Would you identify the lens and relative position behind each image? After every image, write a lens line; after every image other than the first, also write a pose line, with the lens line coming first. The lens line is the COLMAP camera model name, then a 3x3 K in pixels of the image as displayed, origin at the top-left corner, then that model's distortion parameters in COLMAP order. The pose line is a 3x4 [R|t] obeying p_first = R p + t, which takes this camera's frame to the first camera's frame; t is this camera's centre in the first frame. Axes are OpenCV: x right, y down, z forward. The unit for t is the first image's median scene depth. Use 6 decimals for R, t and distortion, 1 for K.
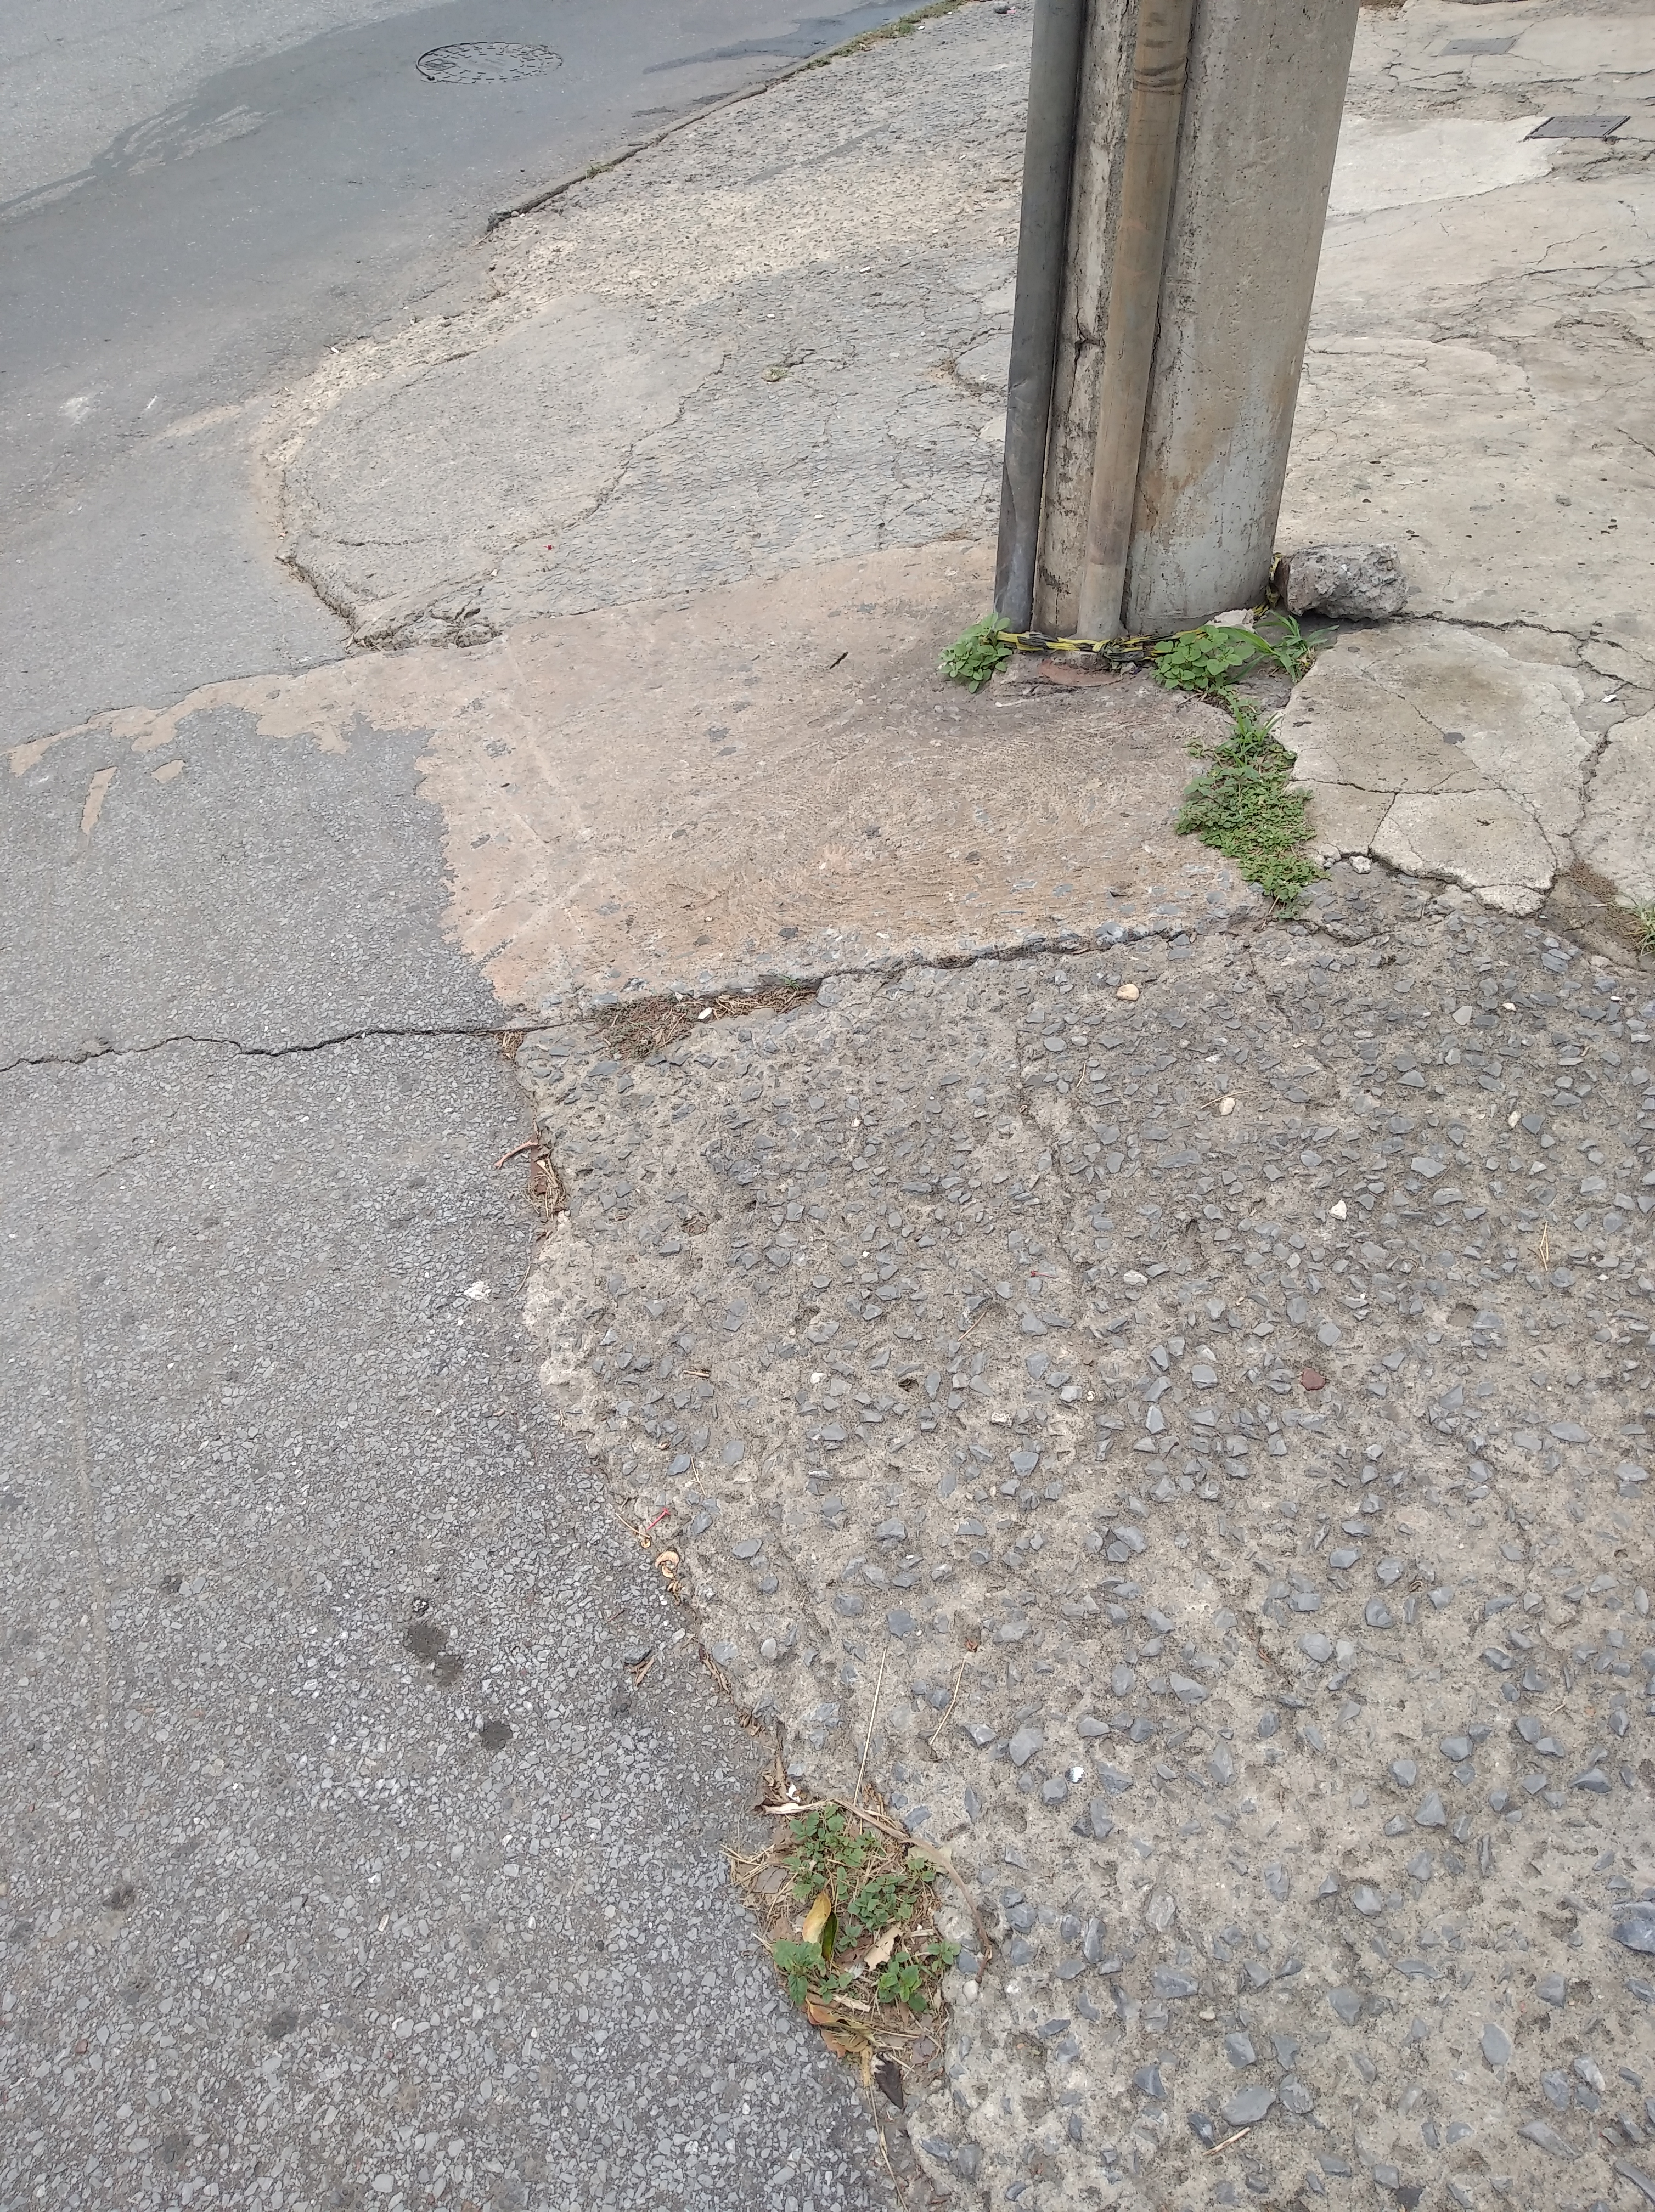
lens RADIAL K [[1664.4, 0, 811.1], [0, 1664.4, 1108.6], [0, 0, 1]] dist [0.017950, -0.032632]
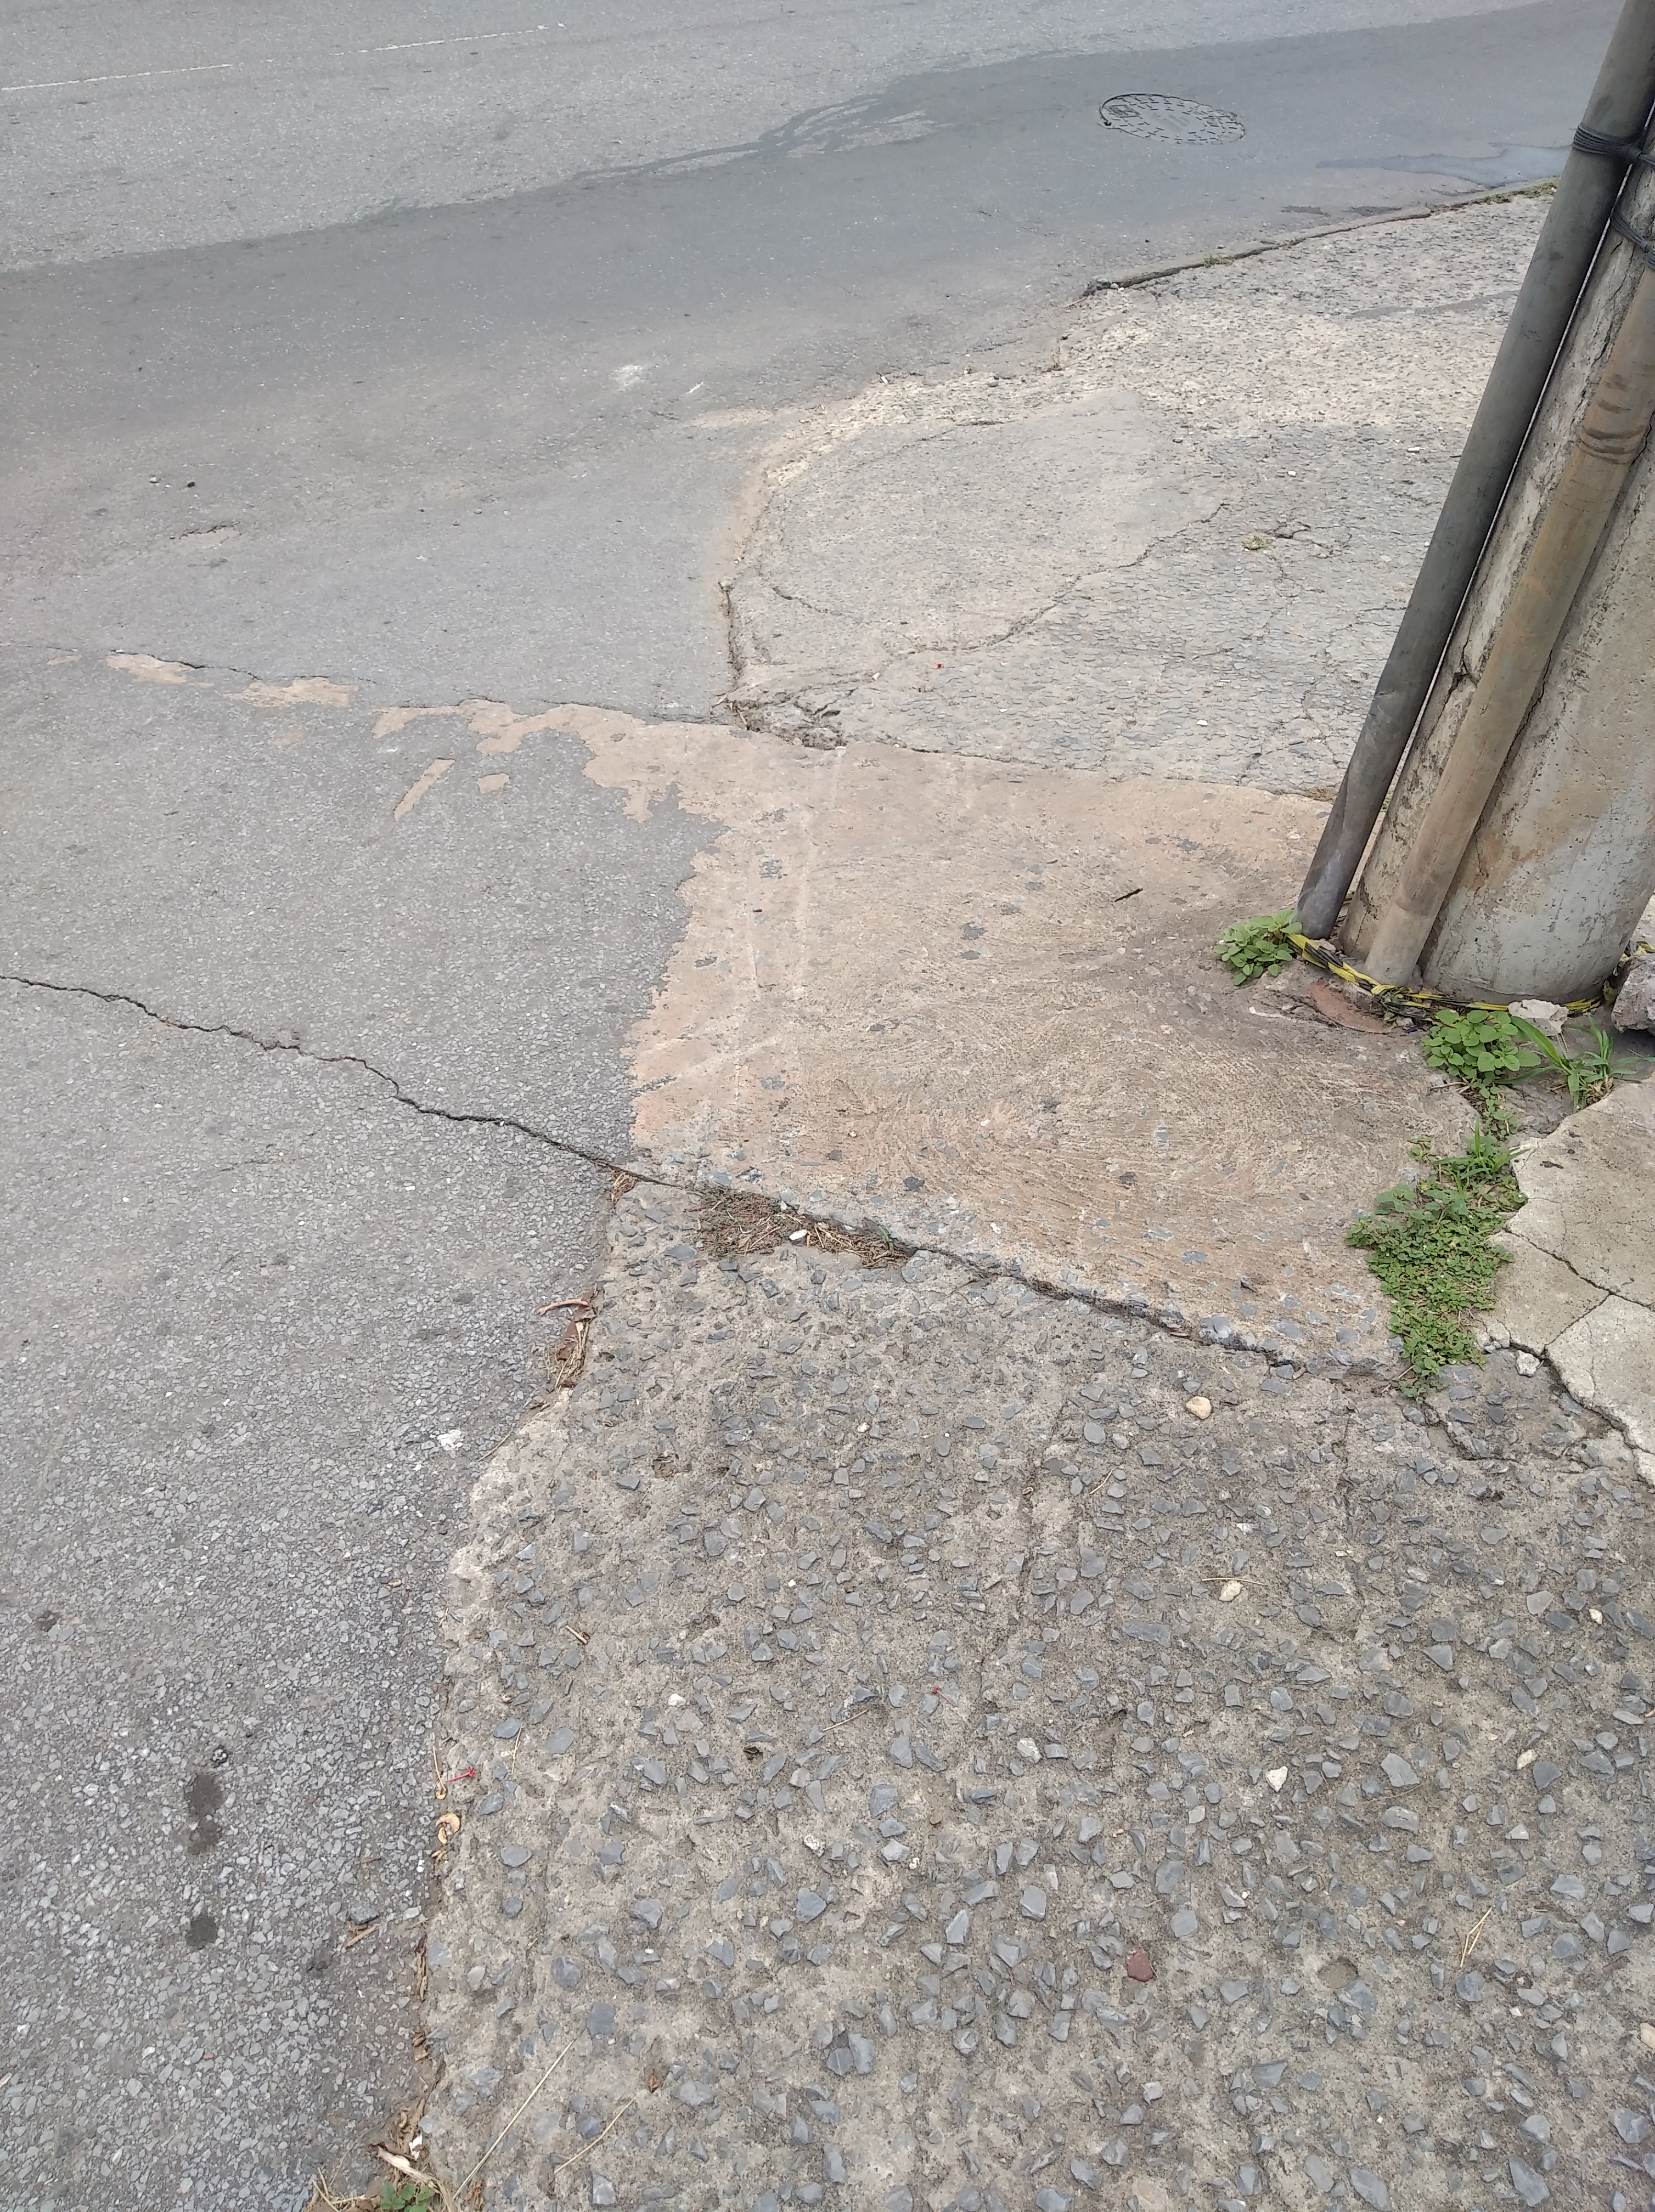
lens RADIAL K [[1664.4, 0, 817.6], [0, 1664.4, 1100.6], [0, 0, 1]] dist [0.017950, -0.032632]
pose [[0.912538, 0.342442, -0.223626, 0.134628], [-0.343598, 0.938465, 0.034985, -0.169496], [0.221846, 0.044912, 0.974047, 0.066893]]
